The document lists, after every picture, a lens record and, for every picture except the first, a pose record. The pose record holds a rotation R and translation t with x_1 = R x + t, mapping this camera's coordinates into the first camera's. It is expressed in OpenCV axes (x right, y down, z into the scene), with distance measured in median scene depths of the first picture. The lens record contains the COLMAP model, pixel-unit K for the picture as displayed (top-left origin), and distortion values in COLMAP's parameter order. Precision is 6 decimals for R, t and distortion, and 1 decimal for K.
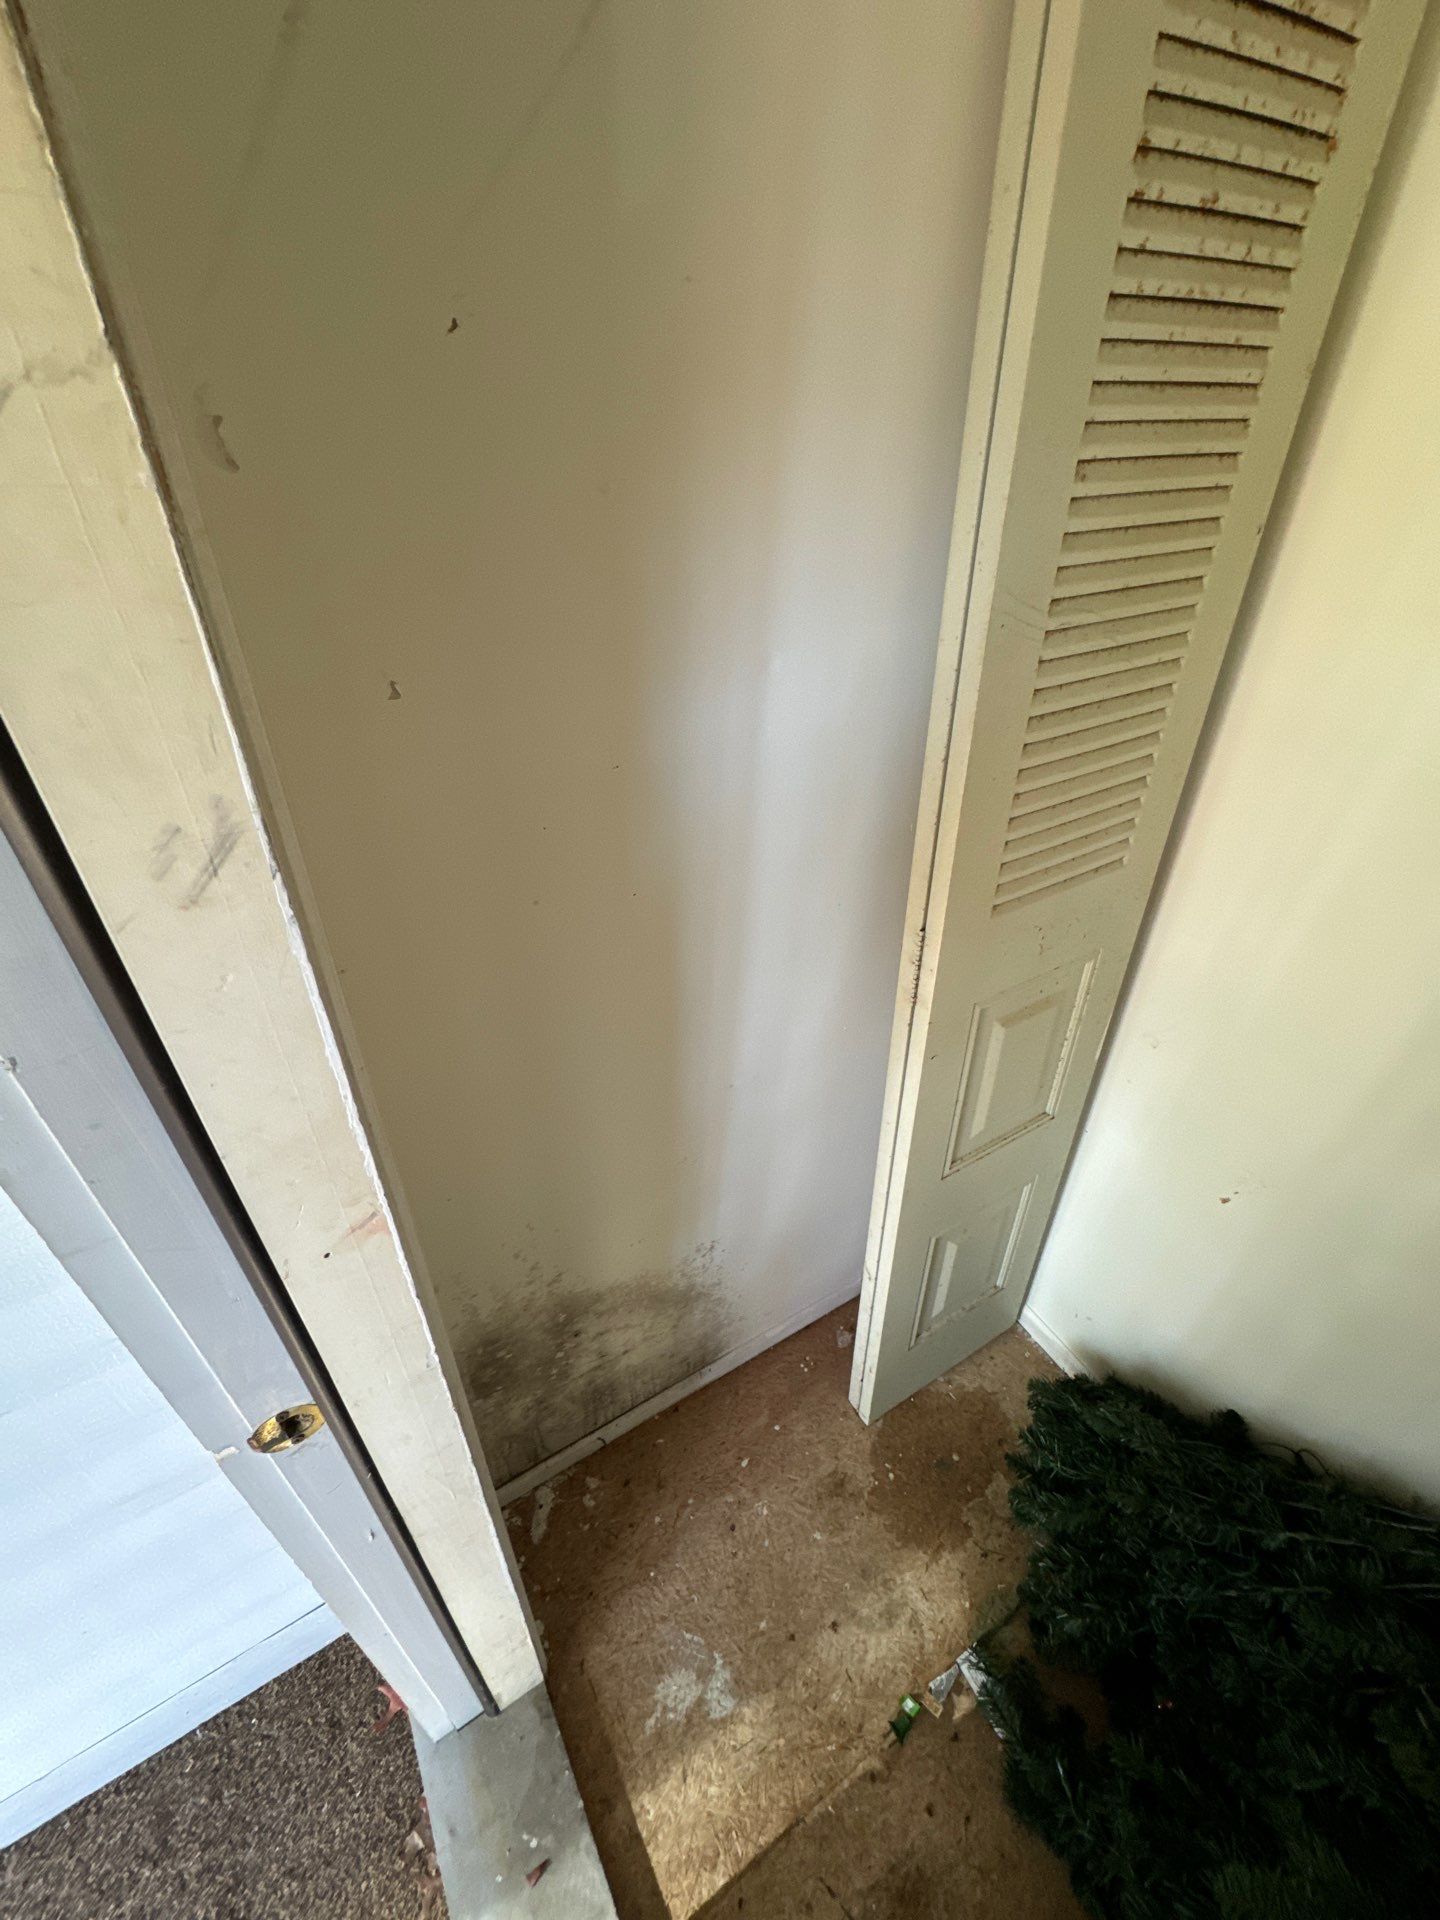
lens RADIAL K [[759.6, 0, 727.8], [0, 759.6, 951.7], [0, 0, 1]] dist [-0.009569, 0.001633]
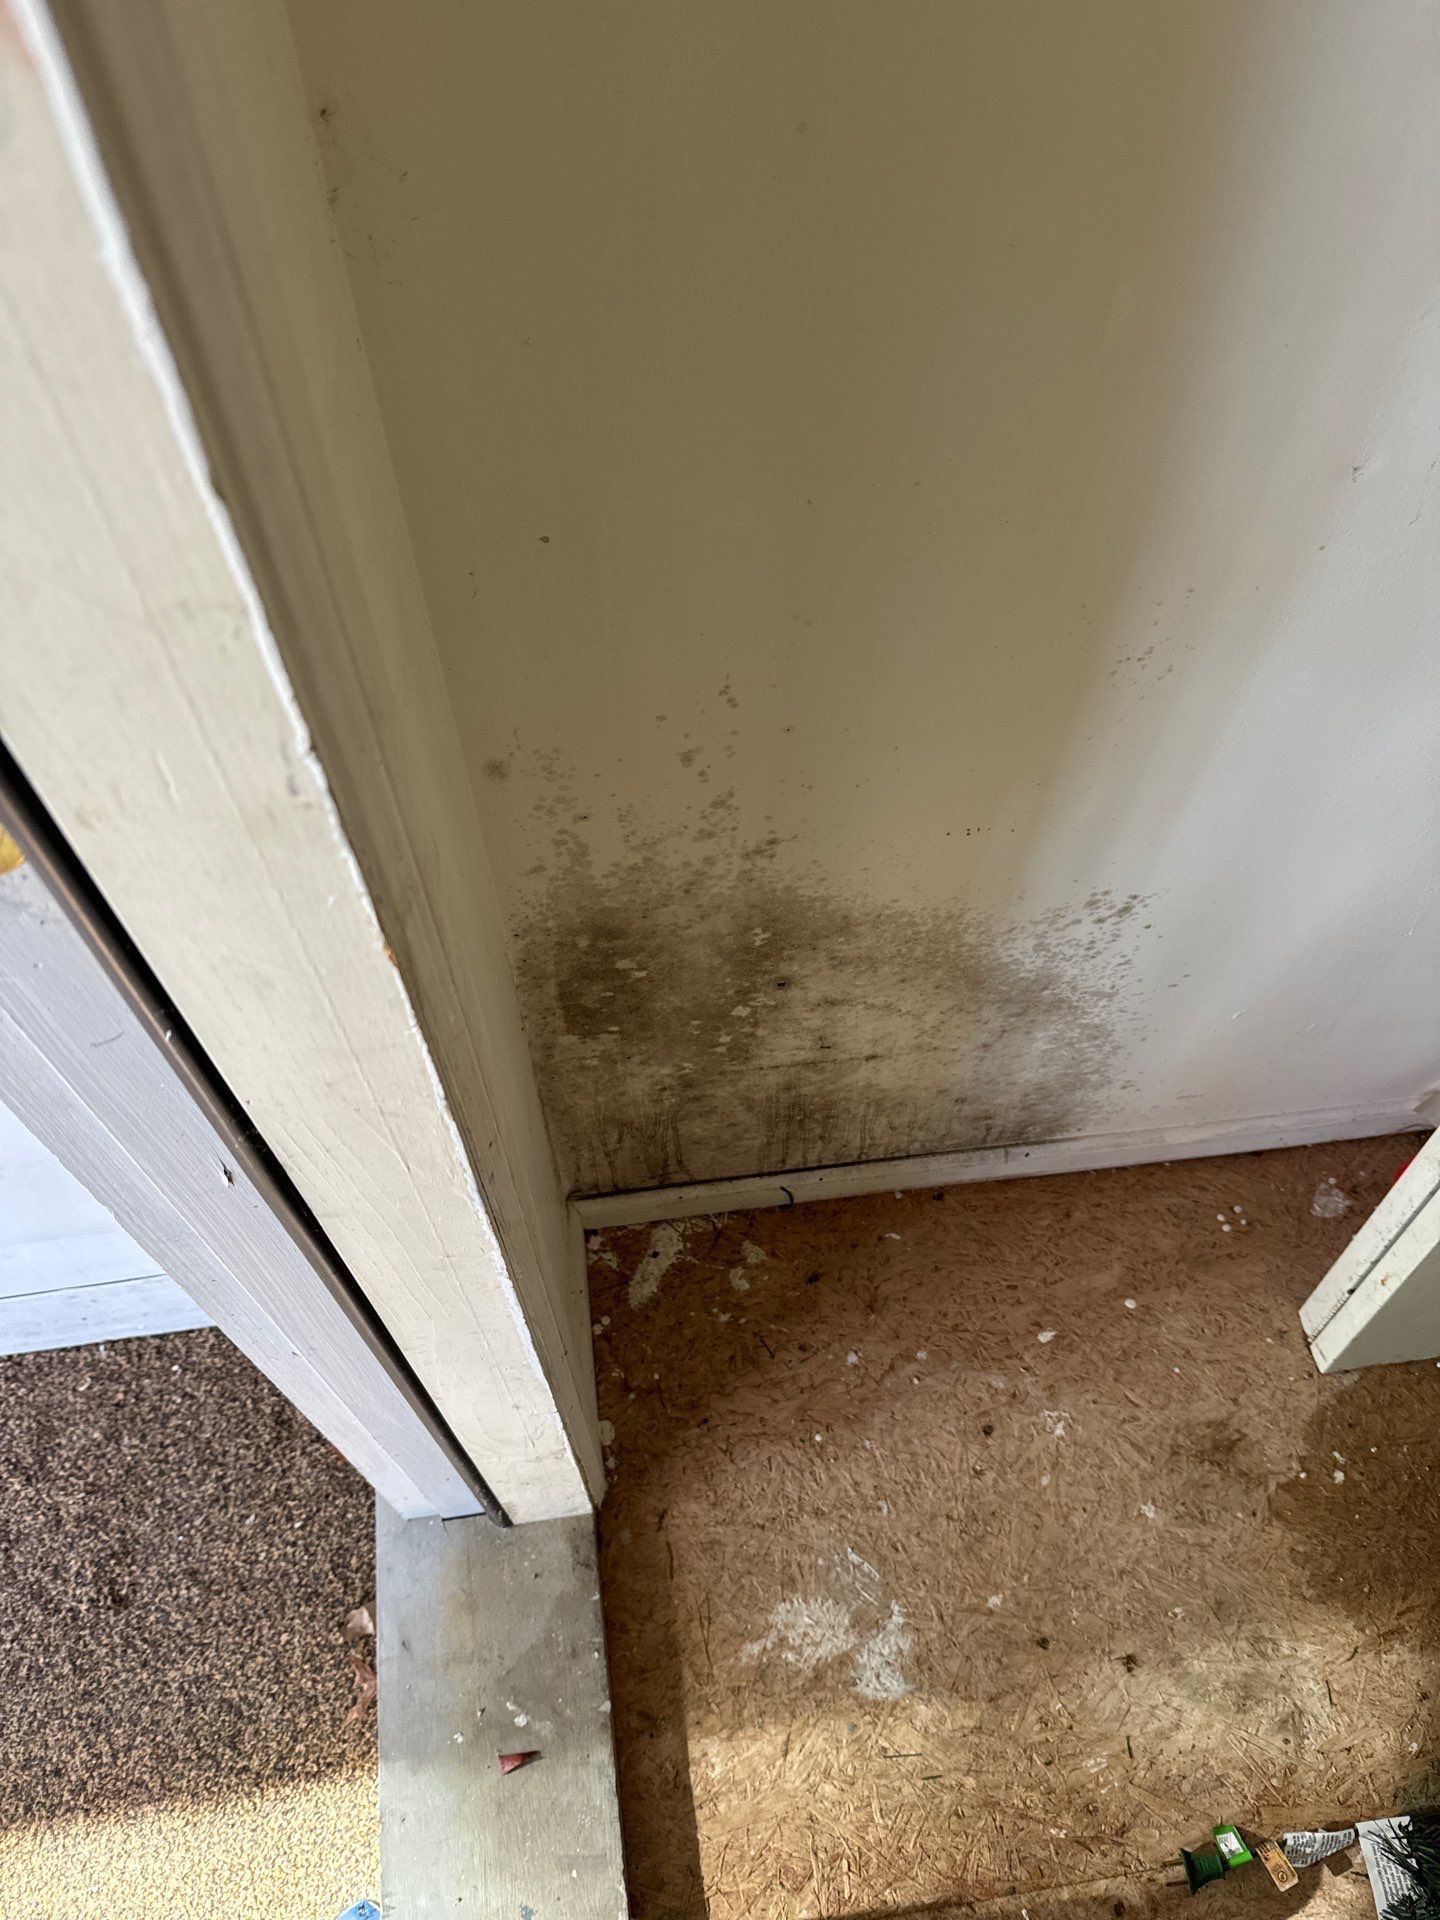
lens RADIAL K [[1393.4, 0, 722.9], [0, 1393.4, 966.9], [0, 0, 1]] dist [-0.000135, -0.008673]
pose [[0.915538, 0.315771, -0.249159, -0.025524], [-0.197697, 0.892715, 0.404939, 0.167542], [0.350295, -0.321479, 0.879741, 0.254455]]
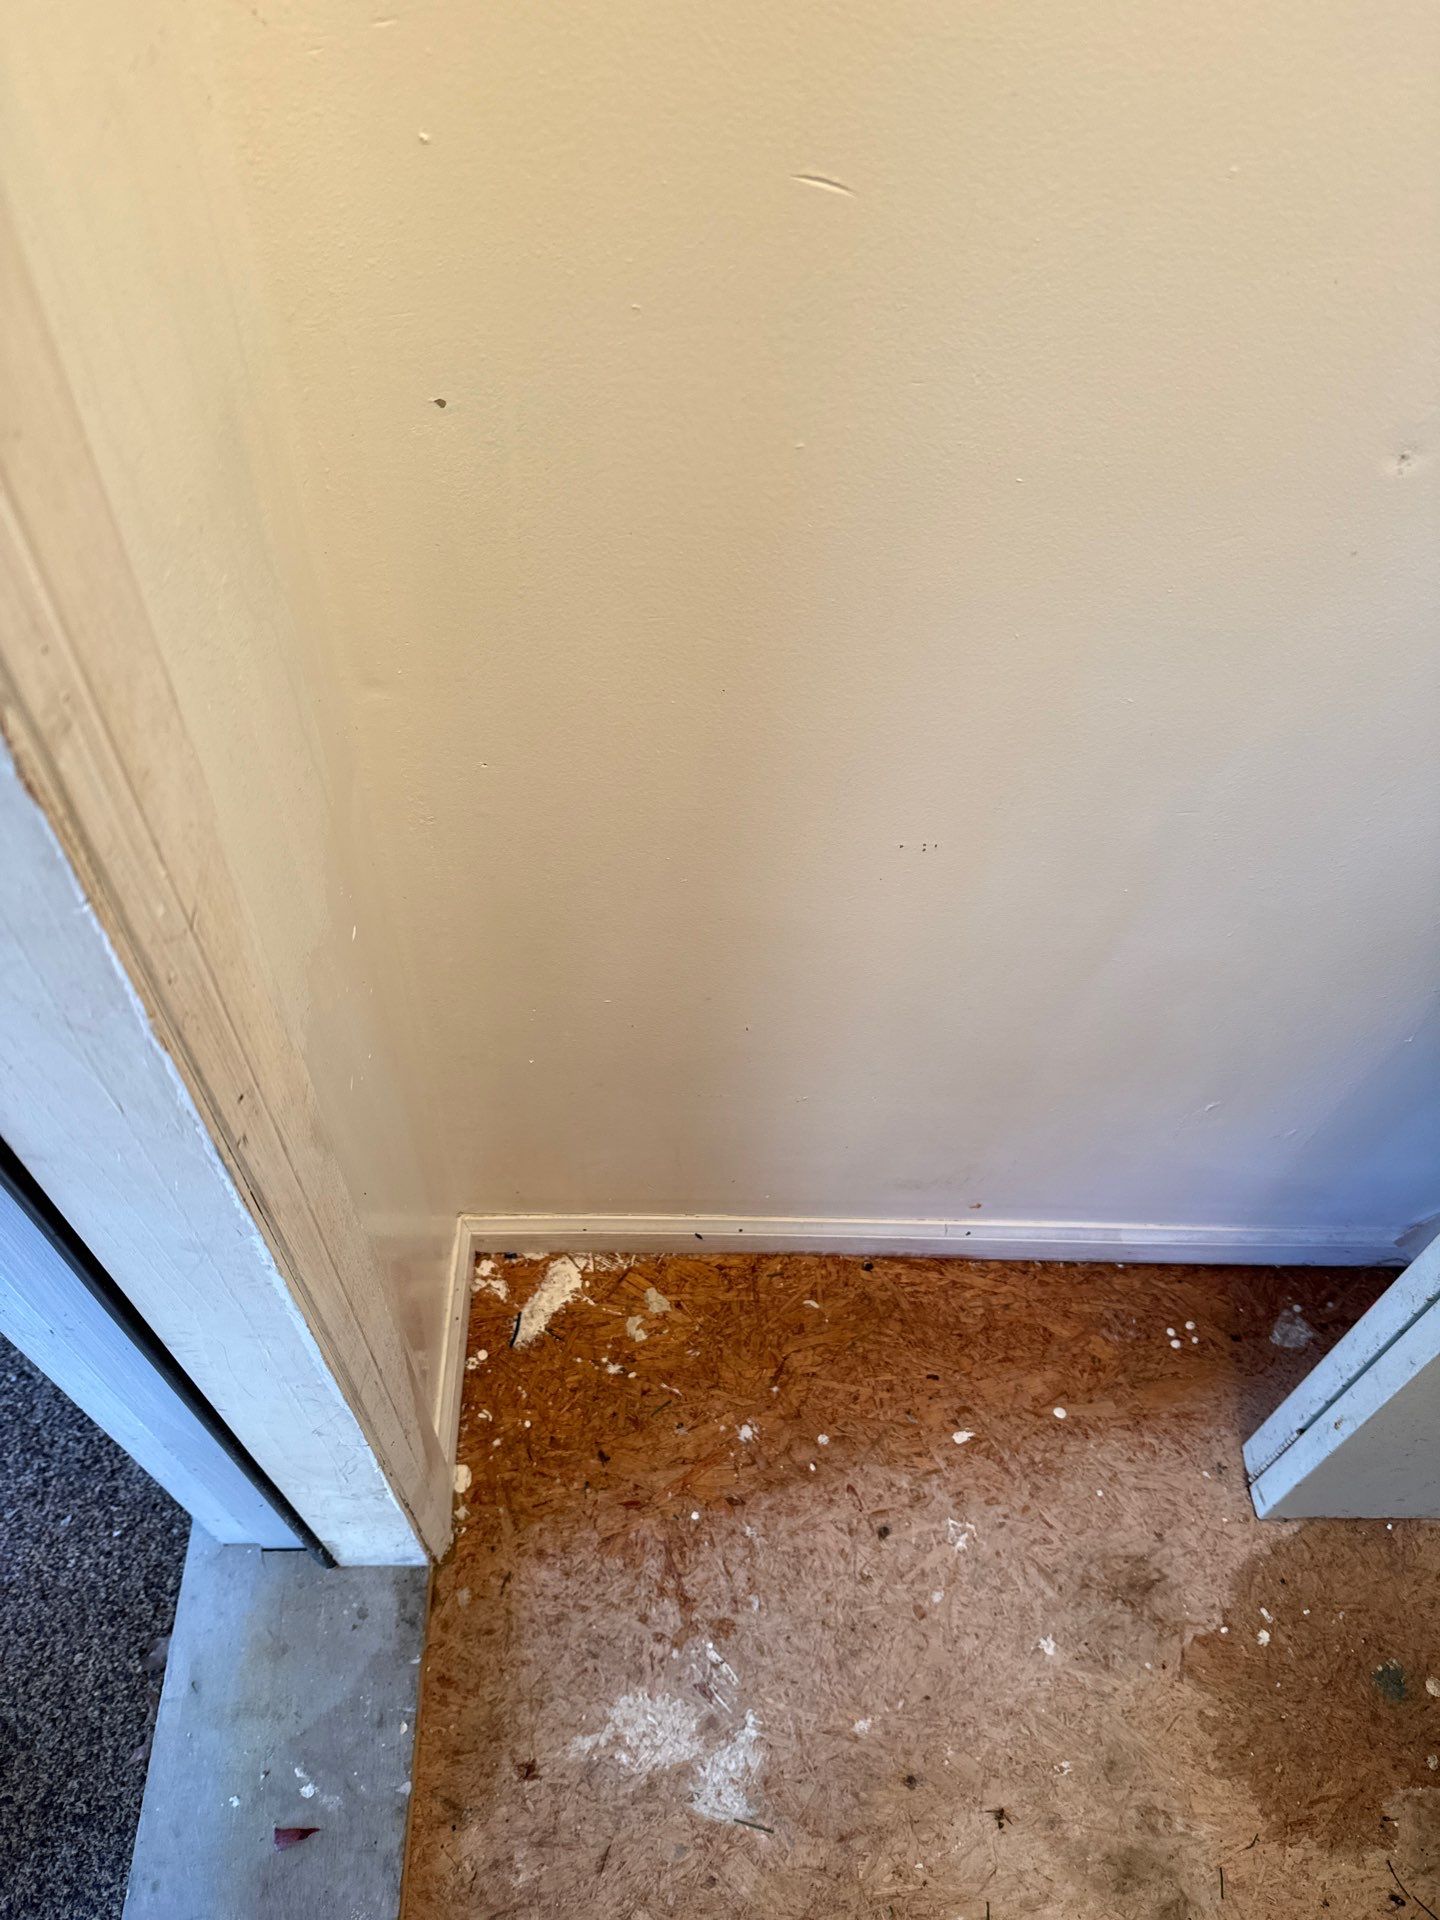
lens RADIAL K [[1393.4, 0, 726.5], [0, 1393.4, 975.5], [0, 0, 1]] dist [-0.000135, -0.008673]
pose [[0.865125, 0.425148, -0.266098, 0.006946], [-0.314090, 0.872865, 0.373435, 0.217960], [0.391033, -0.239489, 0.888672, 0.349491]]
